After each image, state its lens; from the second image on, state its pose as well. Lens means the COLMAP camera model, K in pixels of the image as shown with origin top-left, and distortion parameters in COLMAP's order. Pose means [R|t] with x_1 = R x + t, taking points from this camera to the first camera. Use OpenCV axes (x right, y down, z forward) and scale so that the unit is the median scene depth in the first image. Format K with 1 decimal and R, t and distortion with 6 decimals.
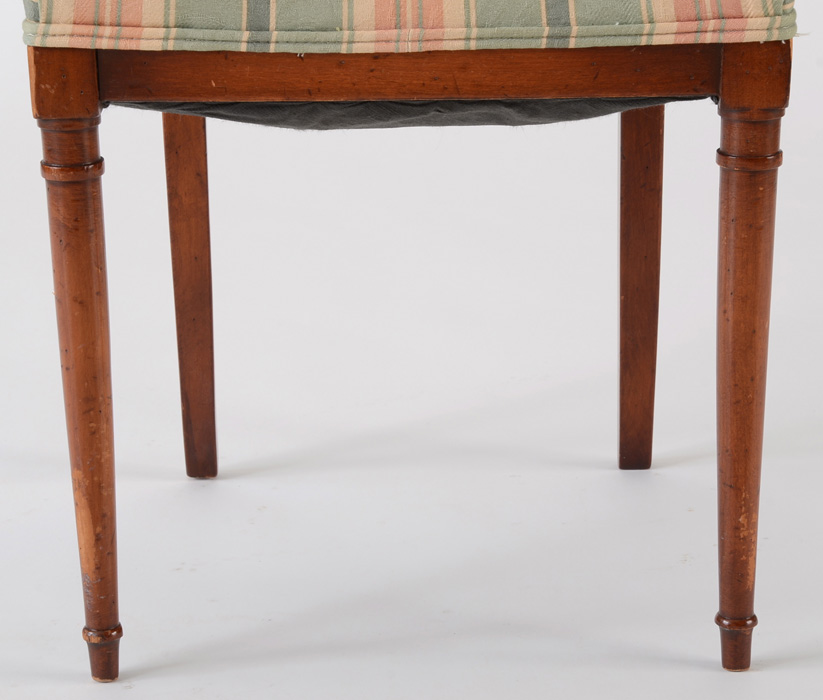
lens RADIAL K [[3307.9, 0, 417.4], [0, 3307.9, 376.3], [0, 0, 1]] dist [0.743496, 0.000000]
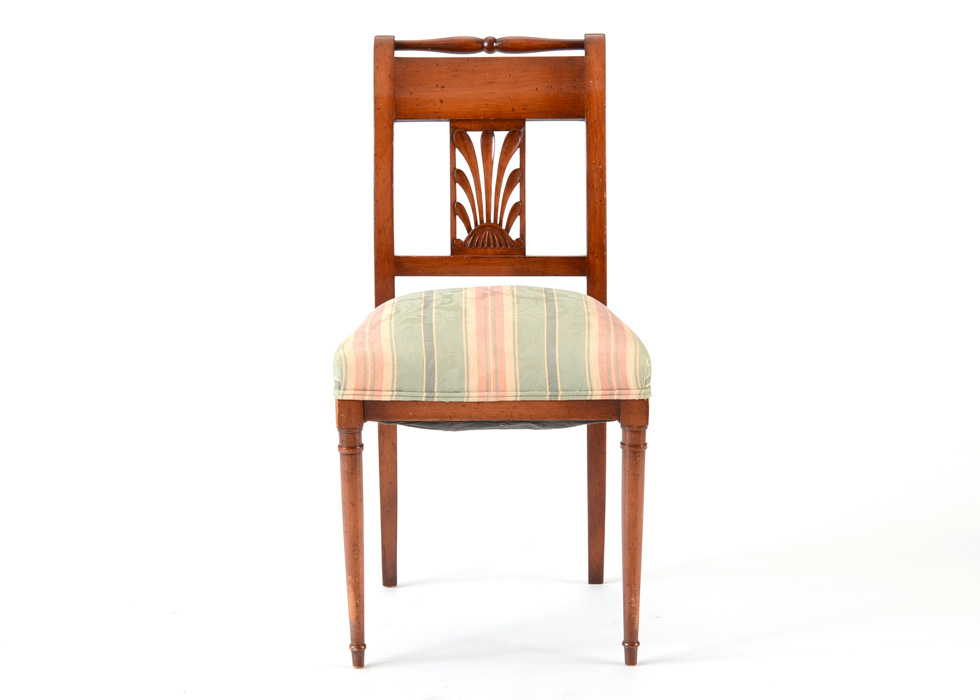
lens RADIAL K [[3166.7, 0, 486.6], [0, 3166.7, 348.7], [0, 0, 1]] dist [0.408864, 0.000000]
pose [[0.999970, 0.006988, 0.003200, -0.013693], [-0.006759, 0.997739, -0.066873, 0.017873], [-0.003660, 0.066850, 0.997756, -1.265731]]
